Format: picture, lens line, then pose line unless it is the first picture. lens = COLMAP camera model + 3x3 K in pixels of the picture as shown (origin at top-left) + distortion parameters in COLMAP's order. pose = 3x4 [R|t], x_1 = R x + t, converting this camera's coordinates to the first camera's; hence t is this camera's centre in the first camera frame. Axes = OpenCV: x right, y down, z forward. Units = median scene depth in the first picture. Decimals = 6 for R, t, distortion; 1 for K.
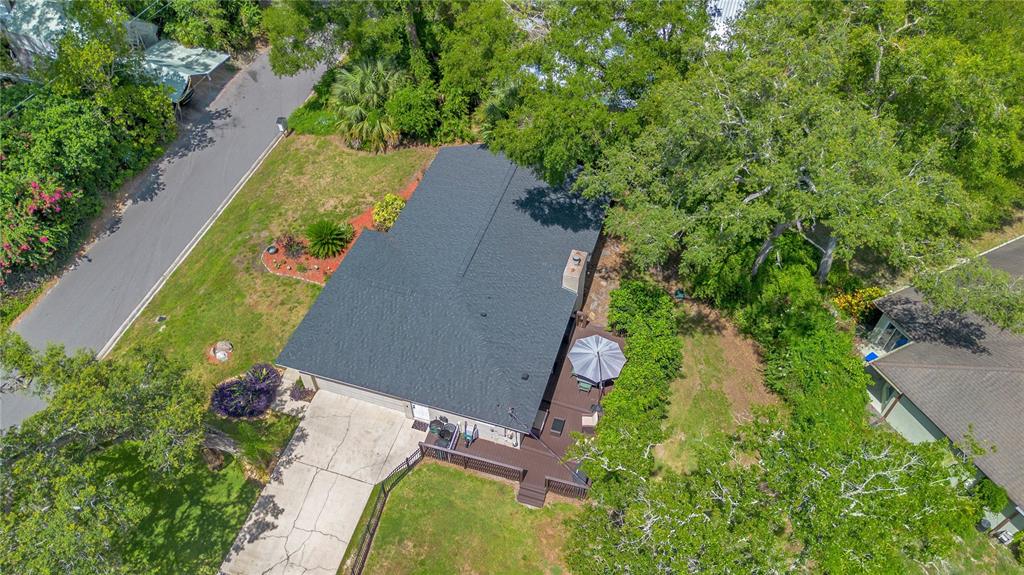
lens RADIAL K [[741.3, 0, 527.5], [0, 741.3, 286.1], [0, 0, 1]] dist [0.081778, -0.075440]
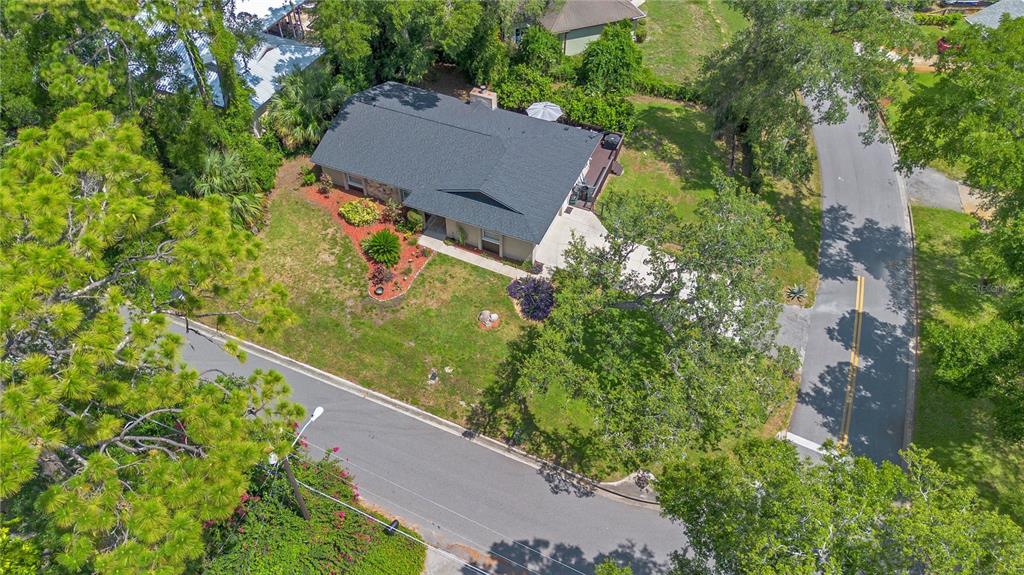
lens RADIAL K [[751.7, 0, 559.3], [0, 751.7, 286.1], [0, 0, 1]] dist [0.073008, -0.003197]
pose [[0.059987, -0.722408, 0.688860, -1.130768], [0.733514, 0.499959, 0.460432, -0.381539], [-0.677022, 0.477669, 0.559888, 0.236229]]
